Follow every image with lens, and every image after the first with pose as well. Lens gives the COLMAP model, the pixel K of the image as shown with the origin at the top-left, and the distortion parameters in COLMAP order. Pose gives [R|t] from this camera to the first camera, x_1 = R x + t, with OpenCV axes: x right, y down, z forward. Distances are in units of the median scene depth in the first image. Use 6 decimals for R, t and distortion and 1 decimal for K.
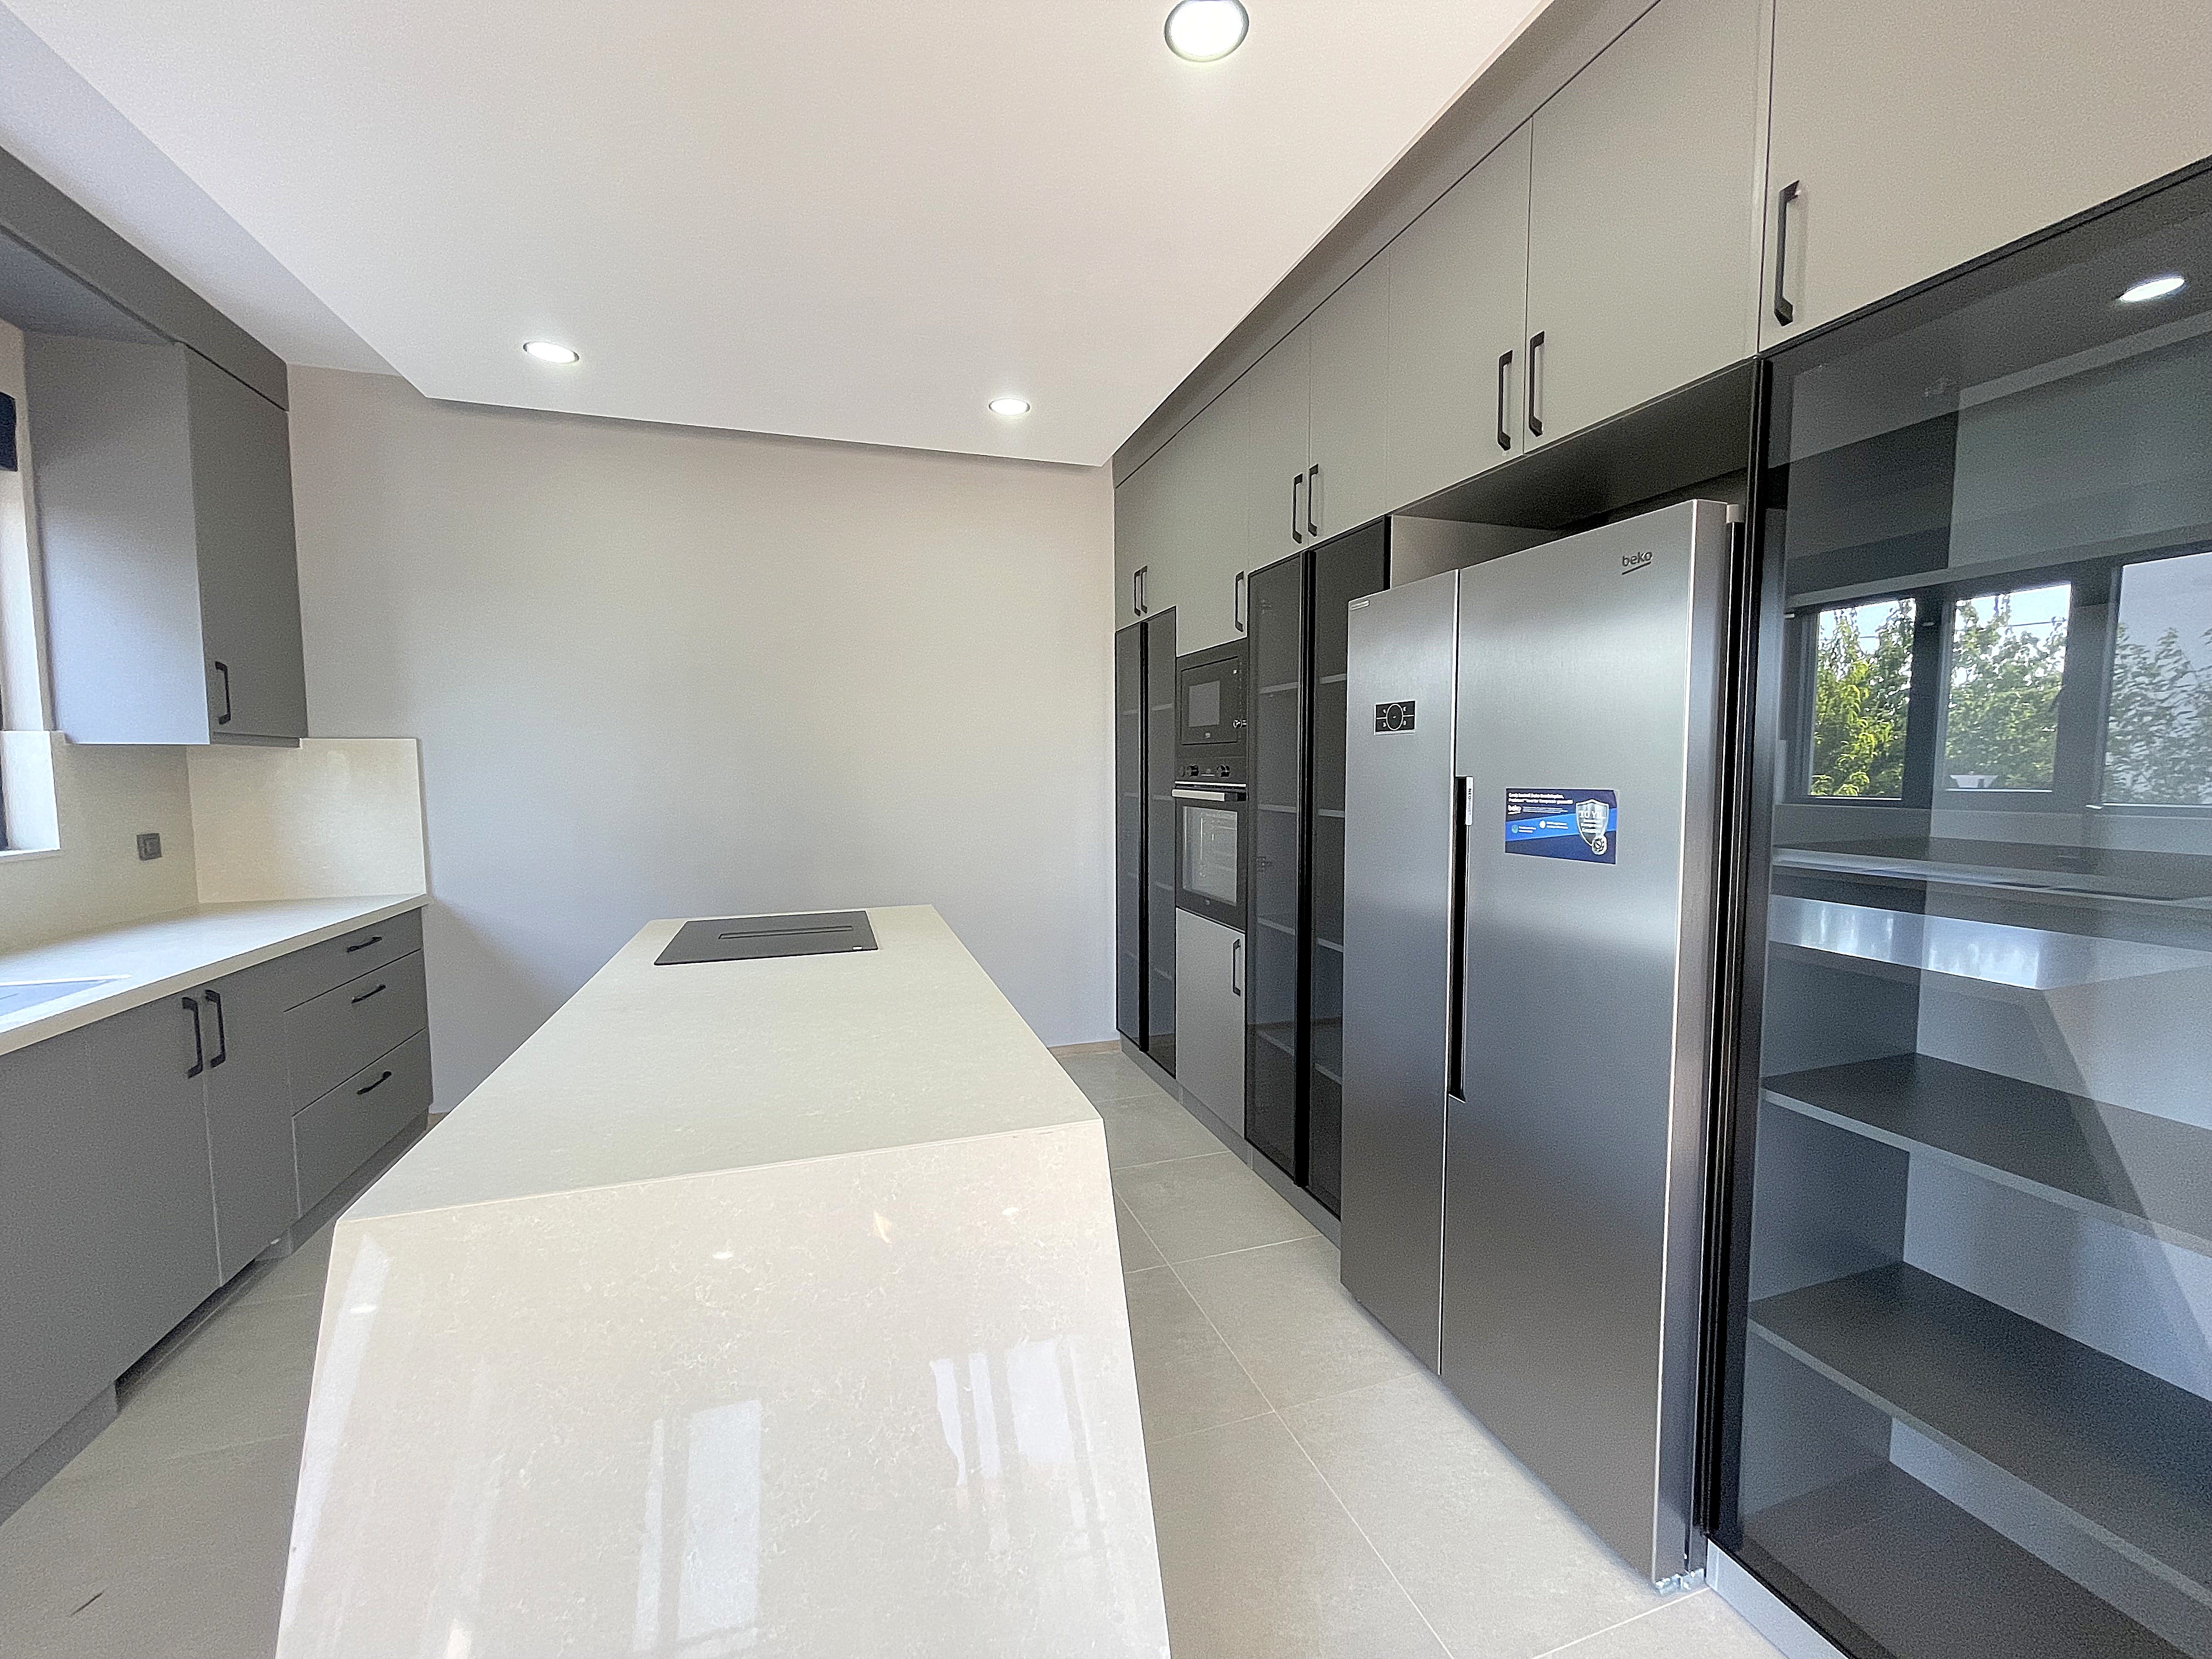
lens RADIAL K [[890.9, 0, 1107.7], [0, 890.9, 822.1], [0, 0, 1]] dist [0.000594, 0.000414]
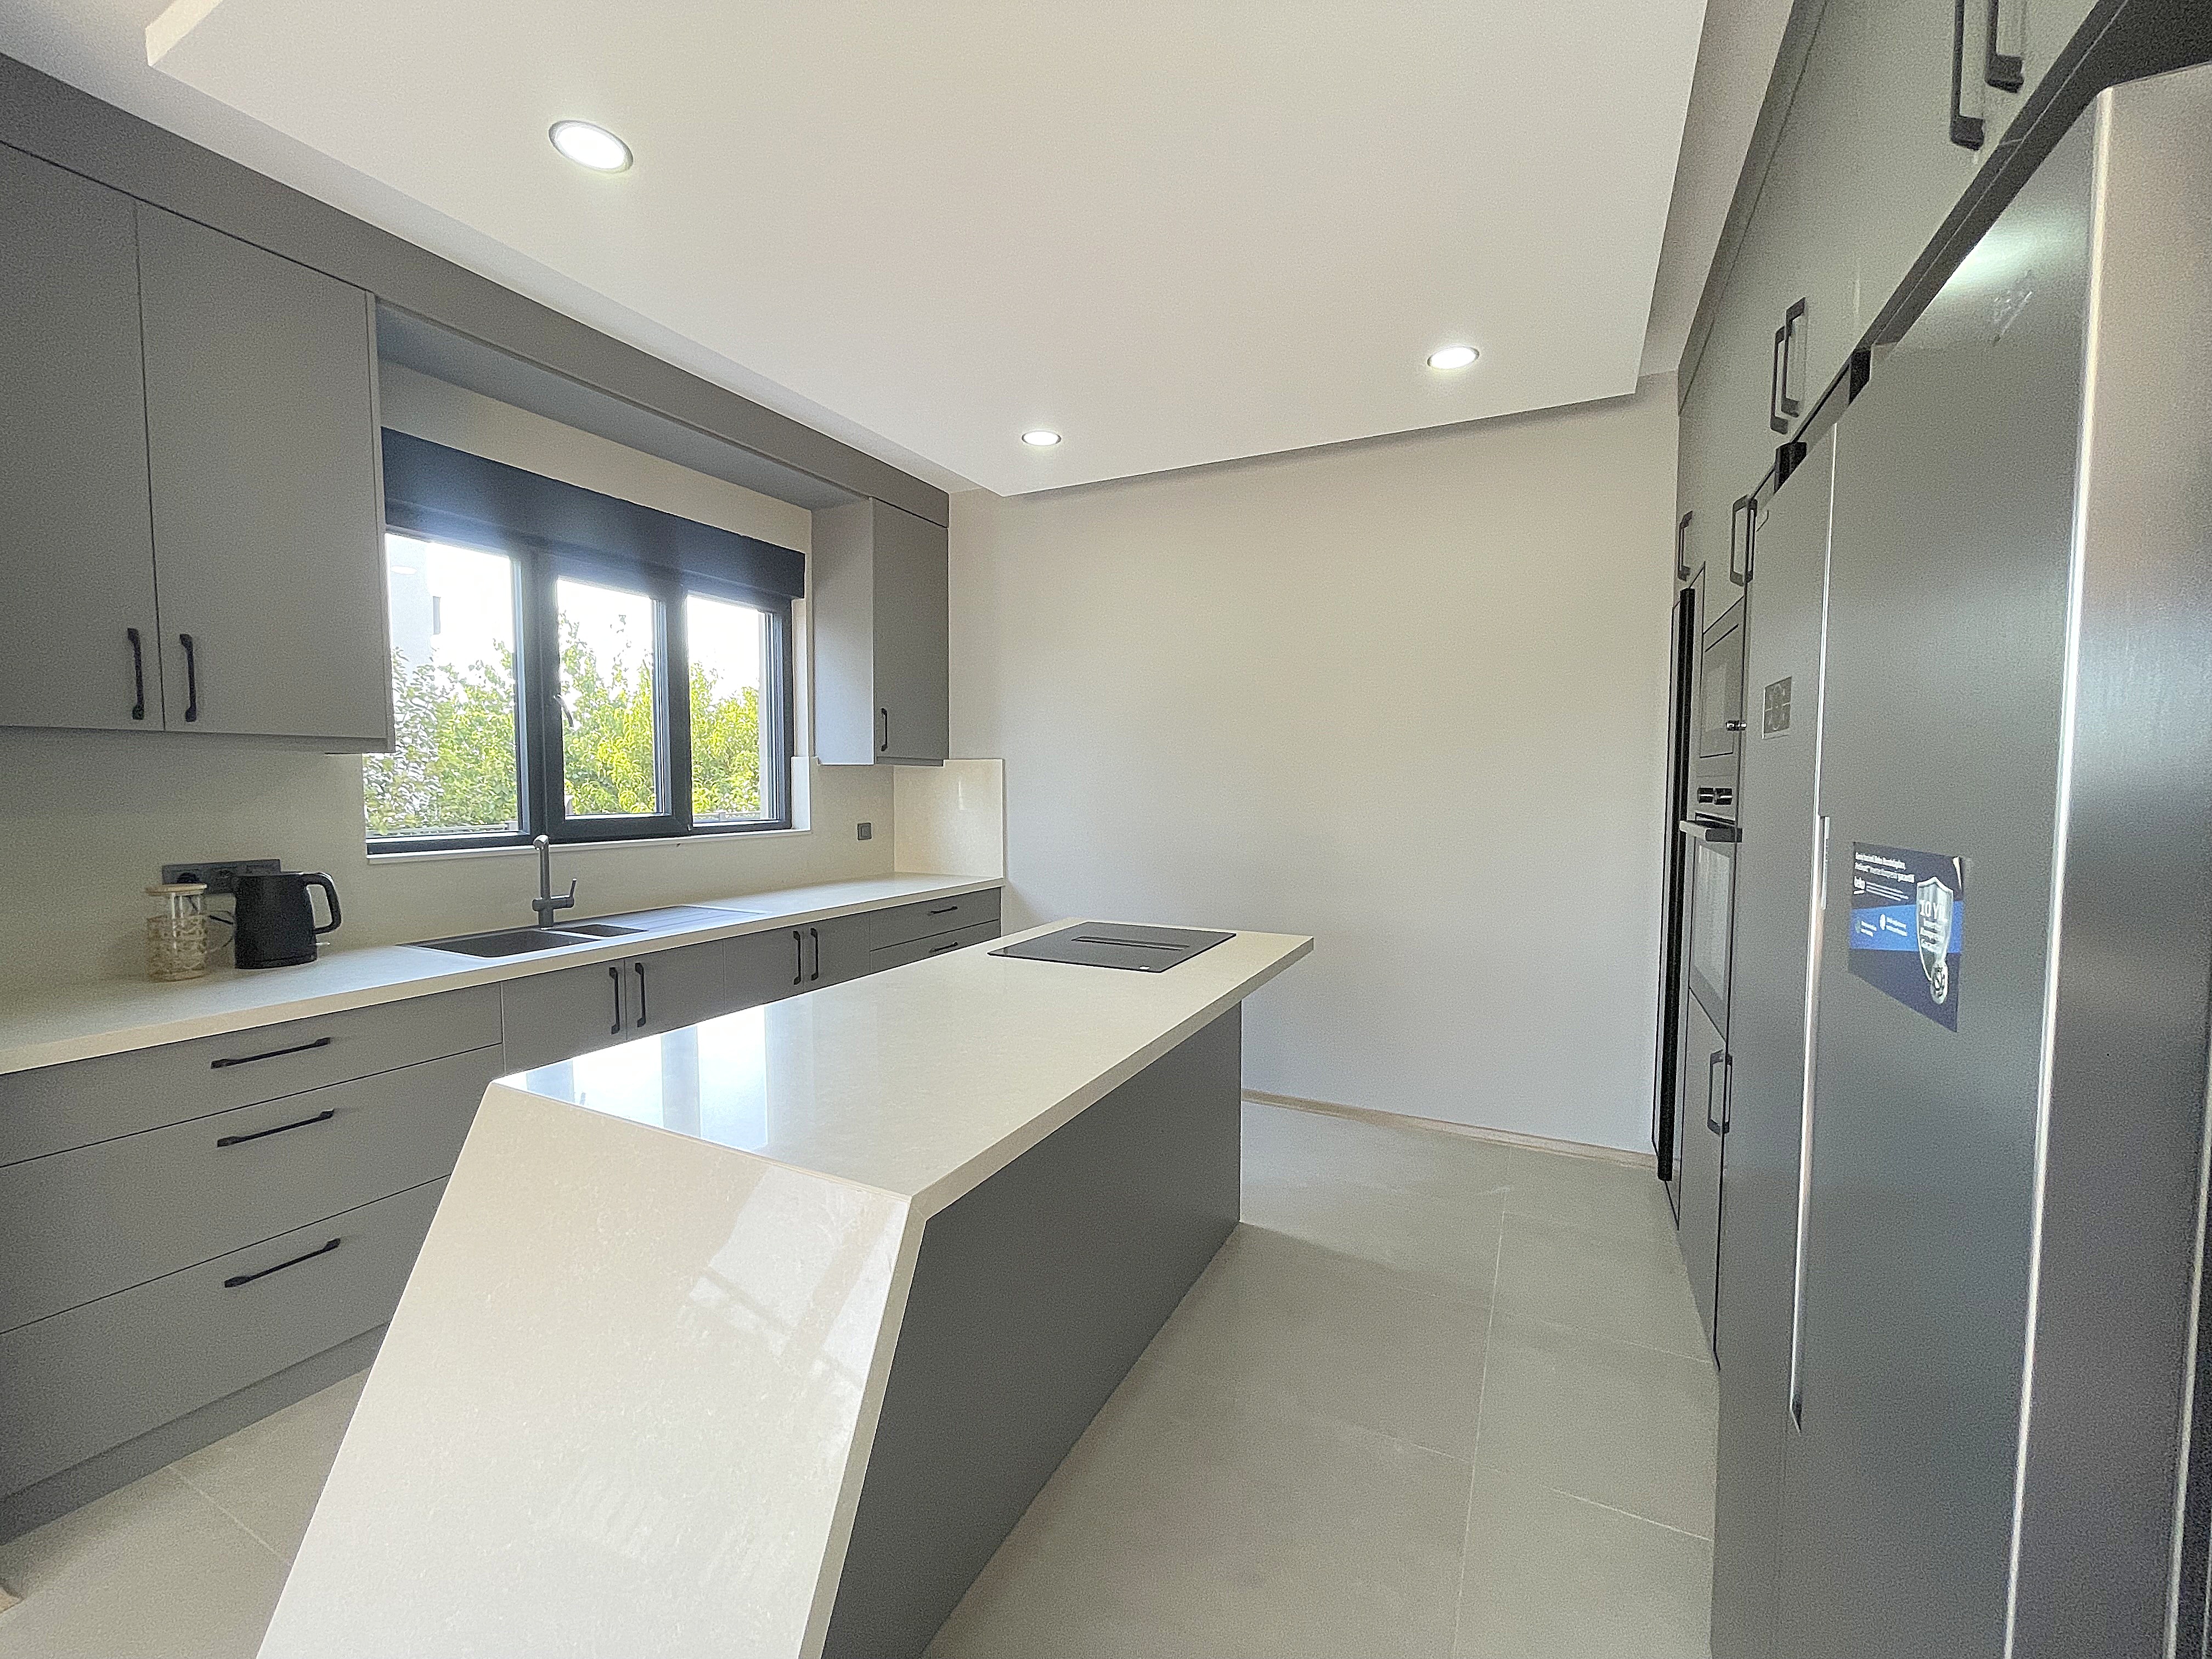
lens RADIAL K [[890.9, 0, 1103.6], [0, 890.9, 828.9], [0, 0, 1]] dist [0.000594, 0.000414]
pose [[0.718514, 0.046603, -0.693949, 0.289634], [-0.054699, 0.998449, 0.010416, -0.016445], [0.693358, 0.030474, 0.719949, 0.195944]]
